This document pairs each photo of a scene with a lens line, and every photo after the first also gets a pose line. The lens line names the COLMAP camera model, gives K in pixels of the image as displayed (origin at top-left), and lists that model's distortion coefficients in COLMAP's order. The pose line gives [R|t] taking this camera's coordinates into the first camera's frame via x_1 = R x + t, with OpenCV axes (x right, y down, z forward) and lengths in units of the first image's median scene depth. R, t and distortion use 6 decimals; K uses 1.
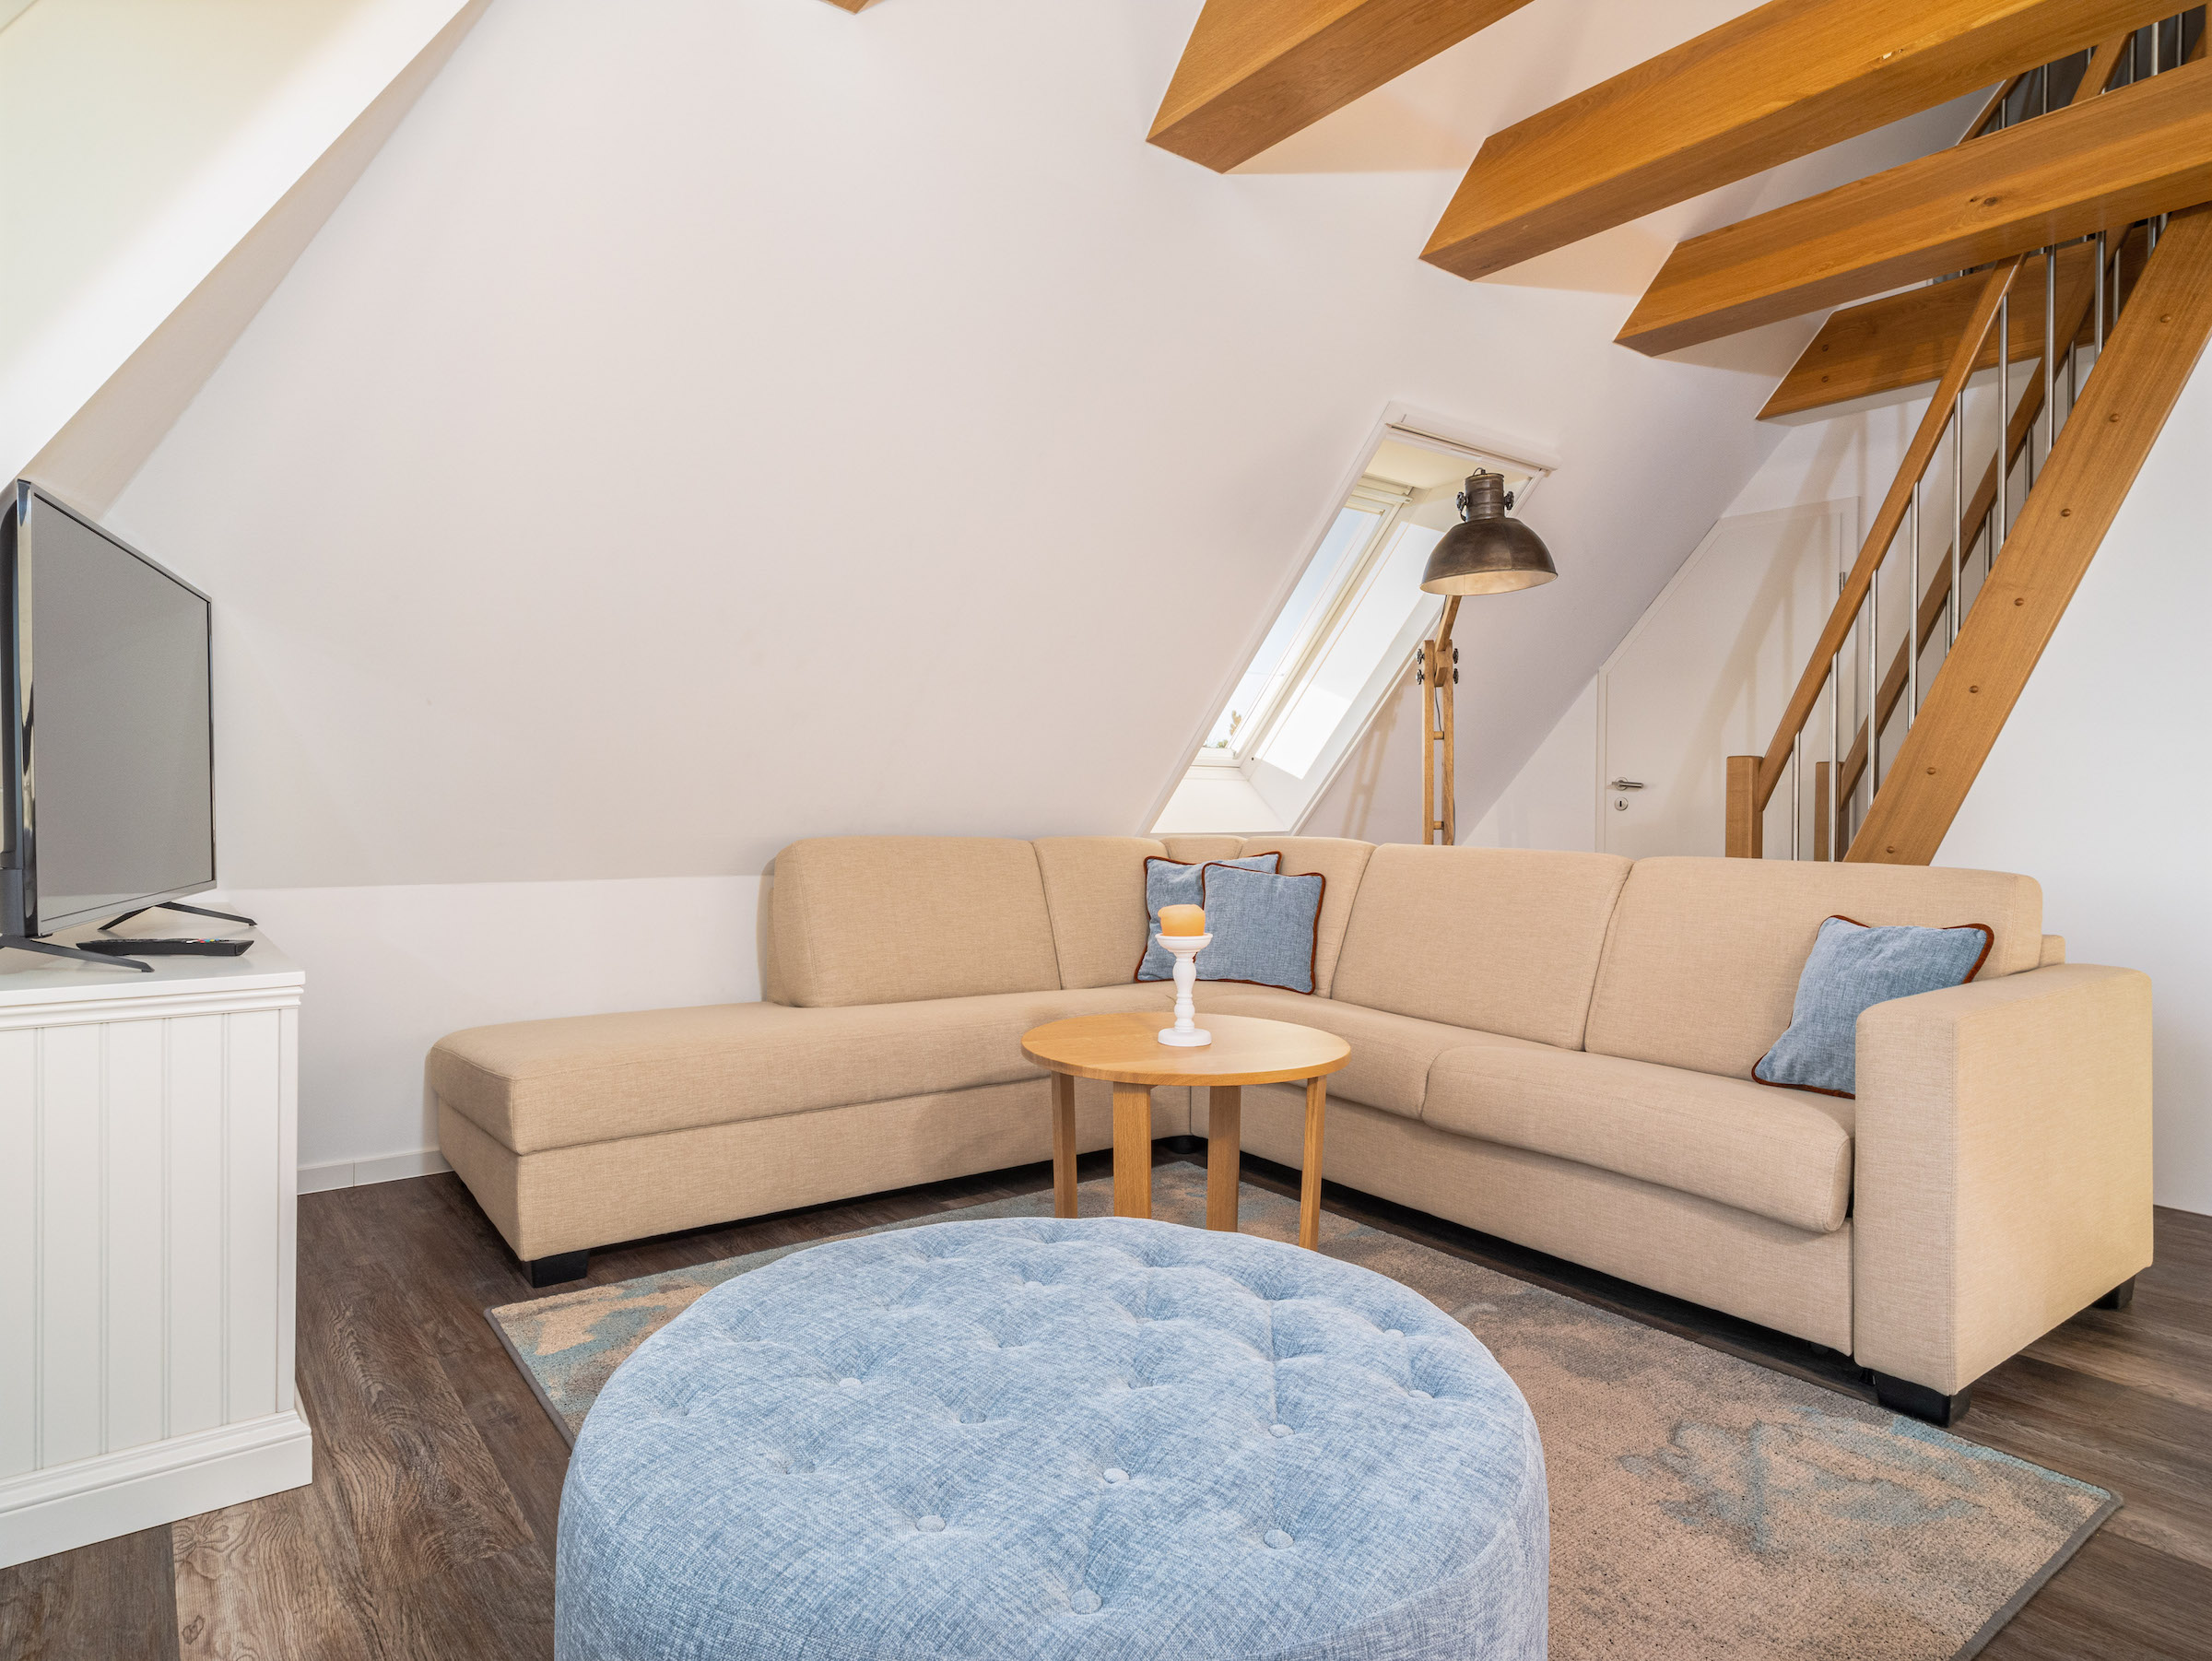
lens RADIAL K [[1277.2, 0, 1105.3], [0, 1277.2, 823.8], [0, 0, 1]] dist [0.004322, 0.001876]
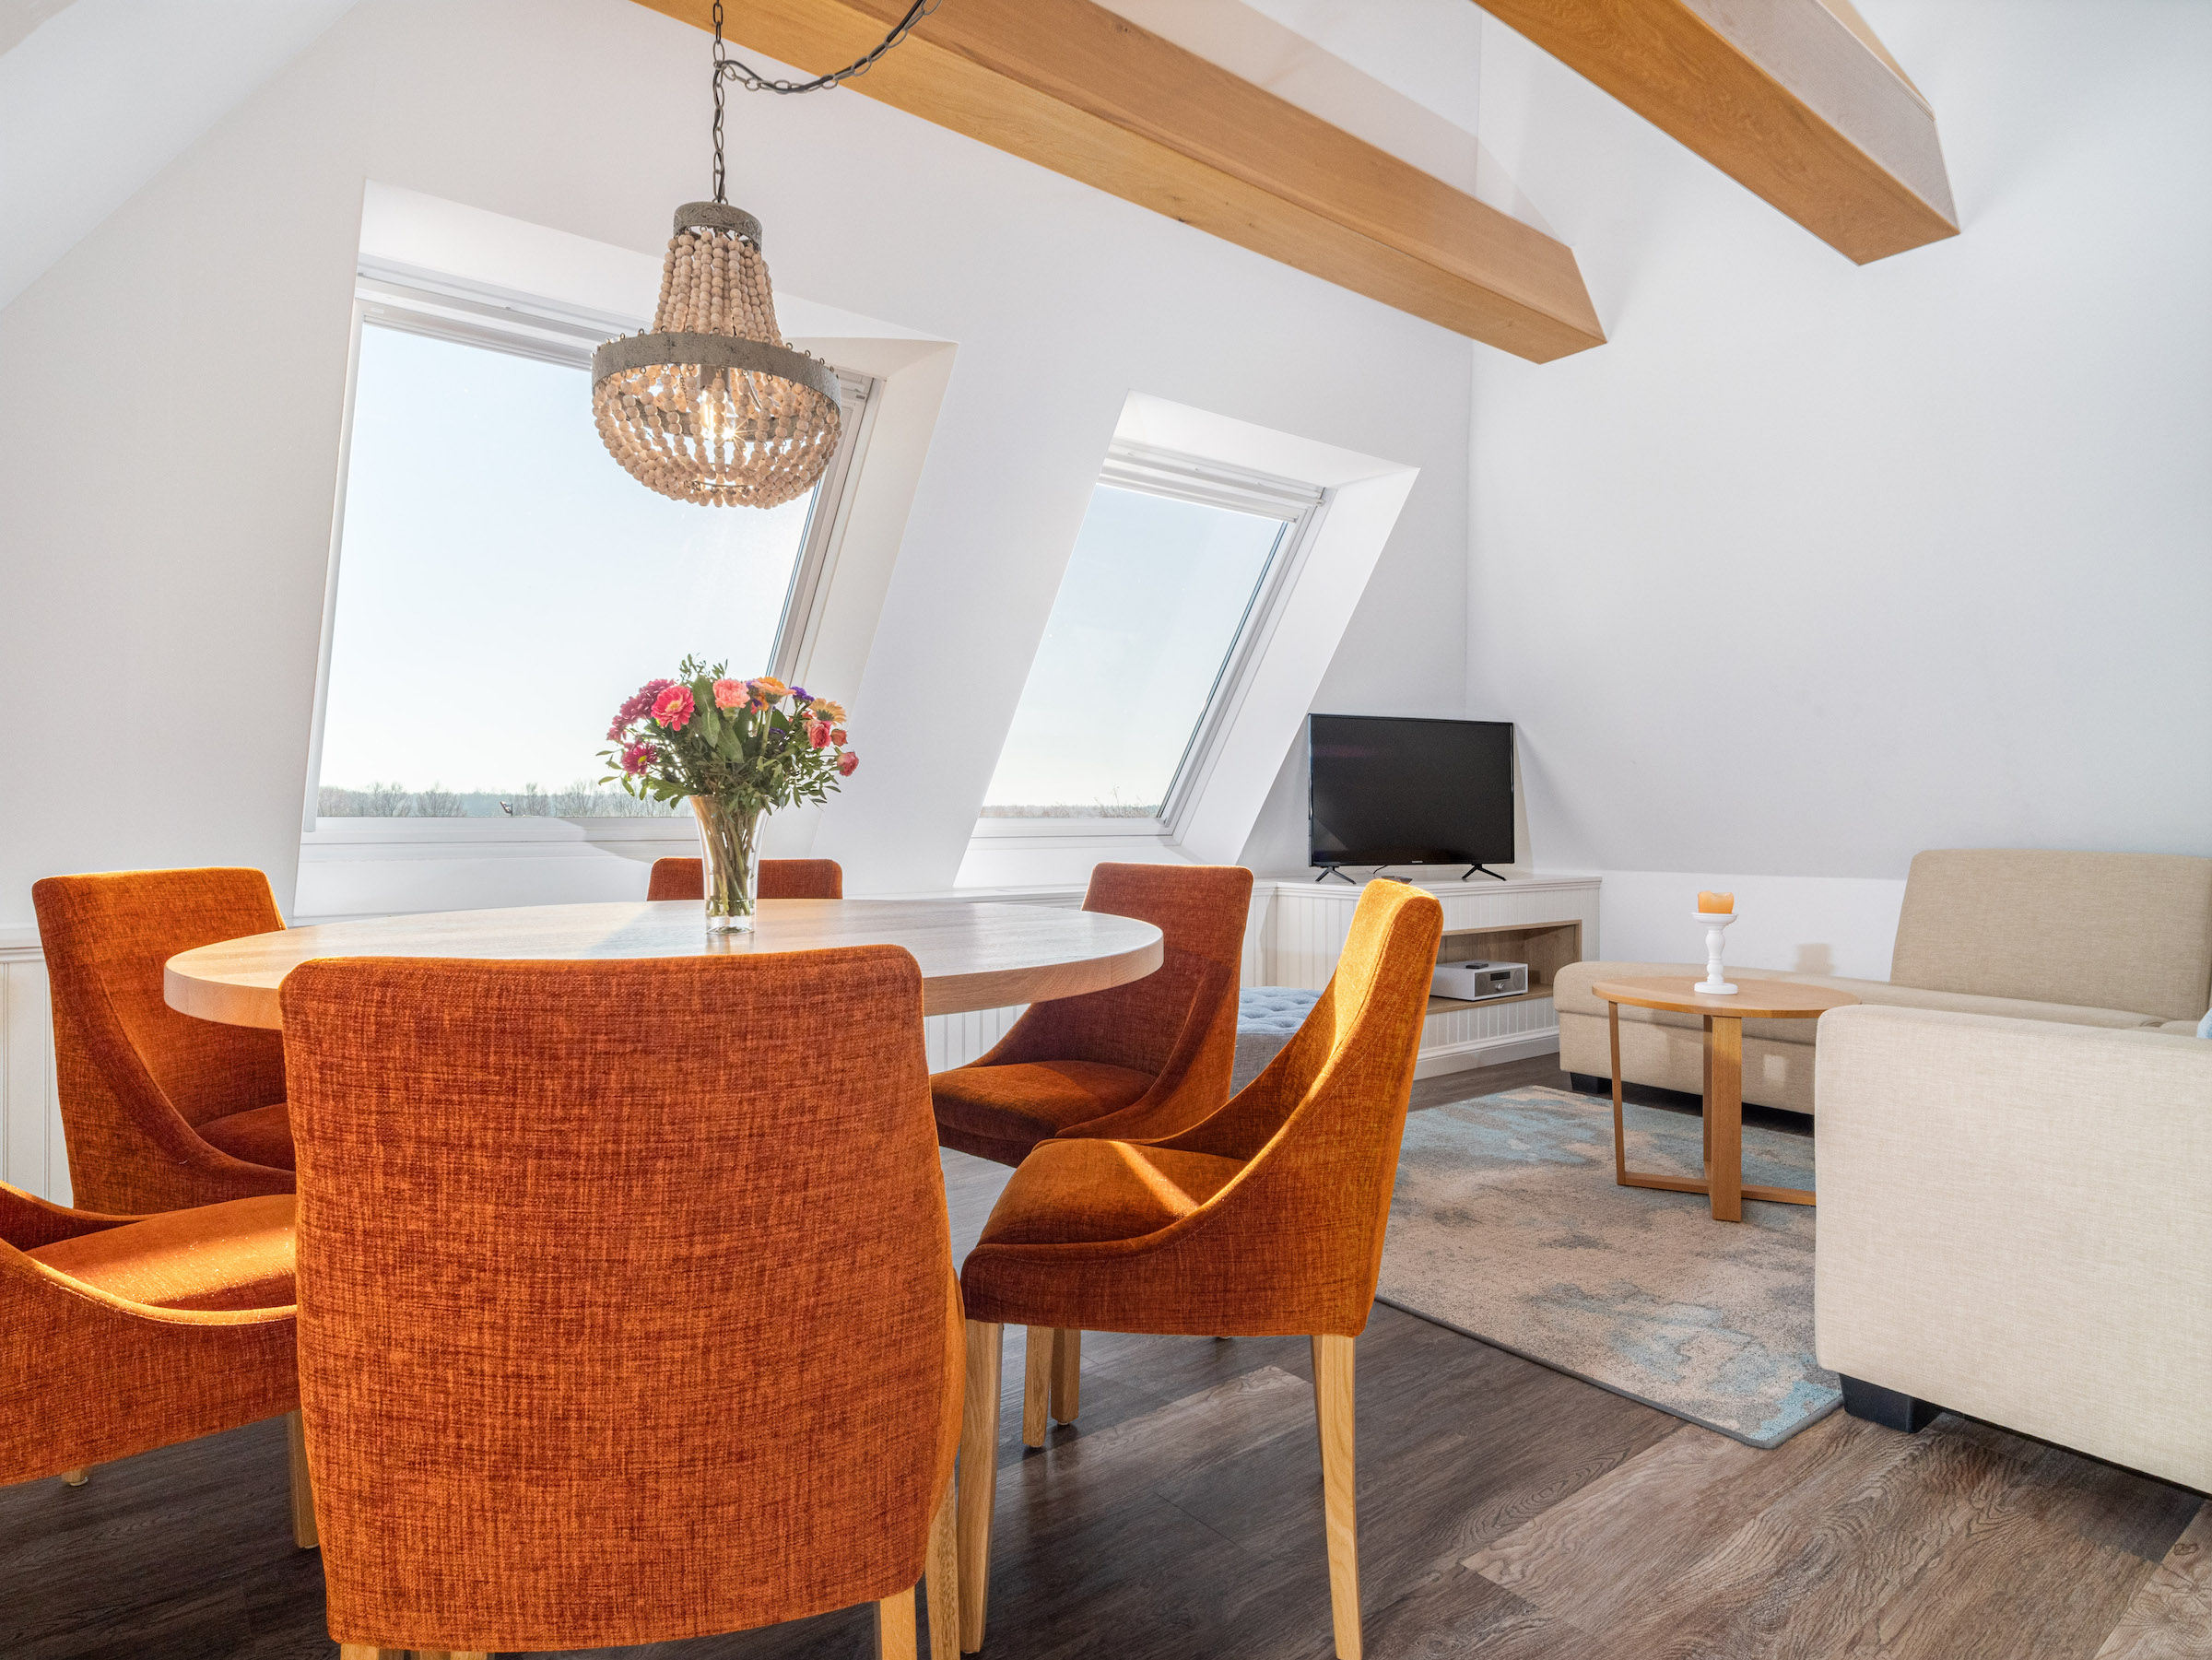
lens RADIAL K [[1277.2, 0, 1111.2], [0, 1277.2, 829.6], [0, 0, 1]] dist [0.004322, 0.001876]
pose [[0.024087, 0.000887, -0.999709, 1.873114], [-0.011949, 0.999928, 0.000599, -0.001176], [0.999638, 0.011931, 0.024096, 0.401654]]
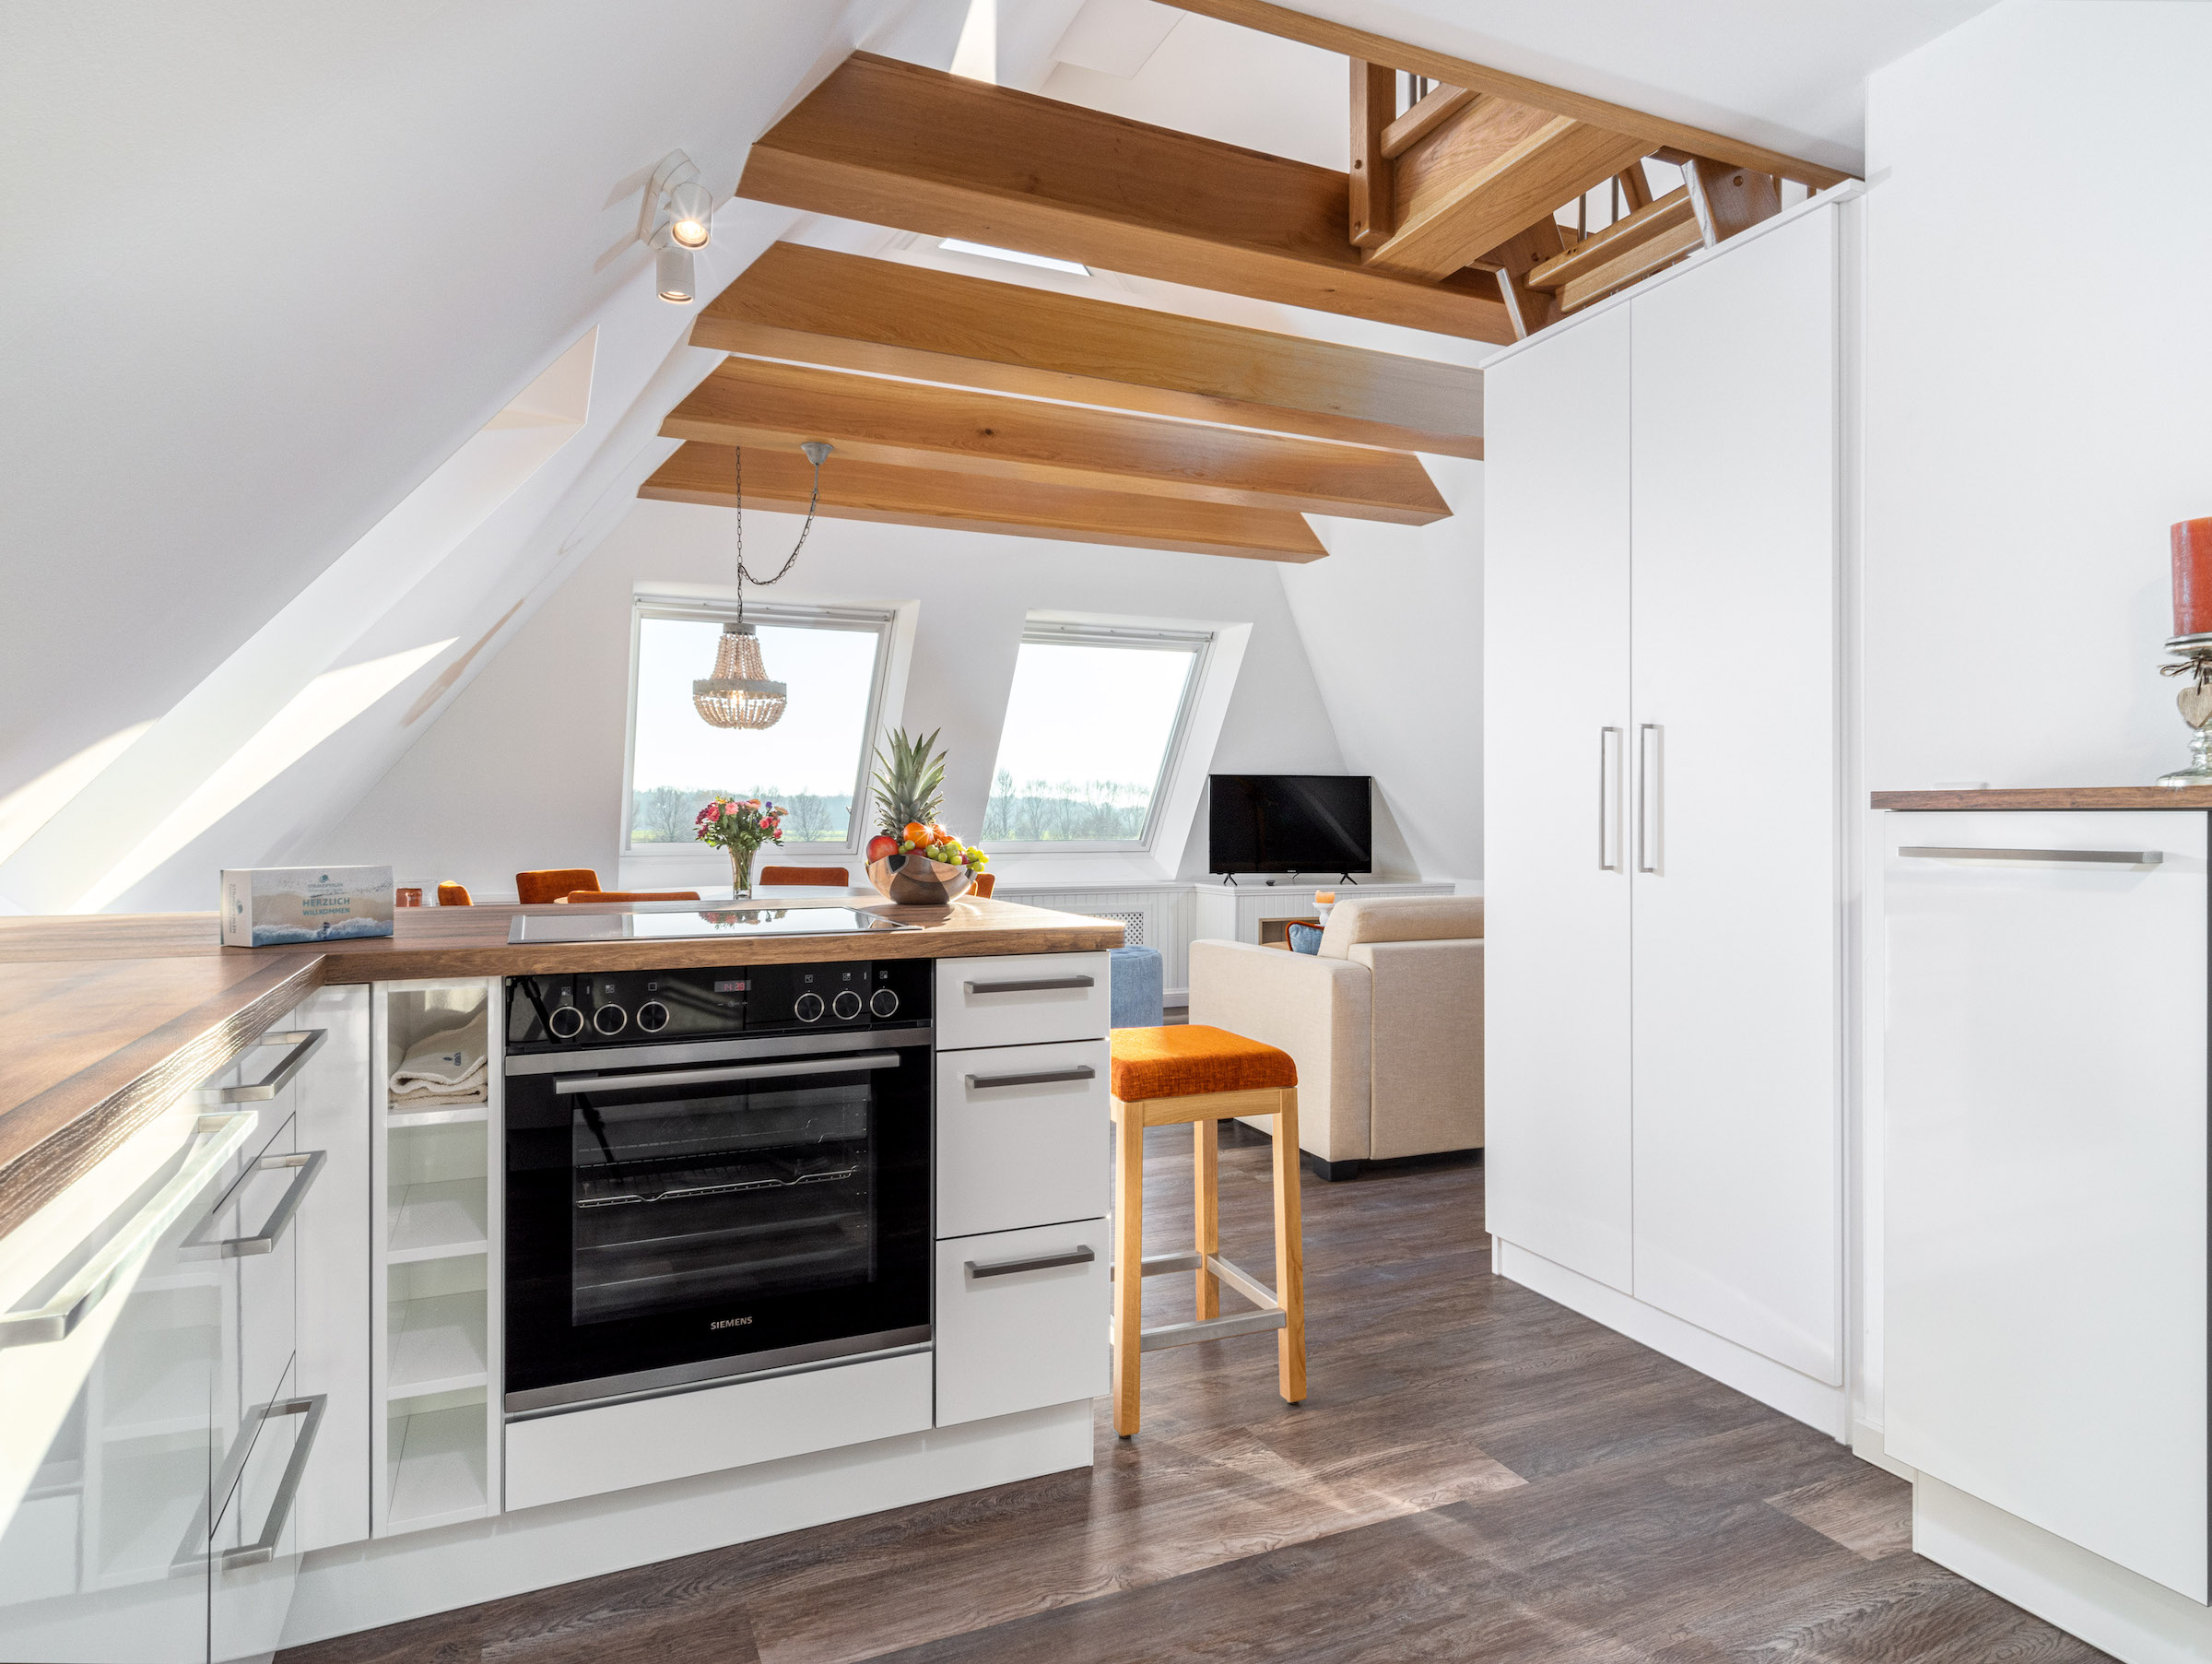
lens RADIAL K [[1277.3, 0, 1101.0], [0, 1277.3, 825.9], [0, 0, 1]] dist [0.004322, 0.001876]
pose [[-0.230616, -0.003753, -0.973038, 2.792323], [-0.015361, 0.999882, -0.000216, -0.048538], [0.972924, 0.014897, -0.230647, 1.100000]]
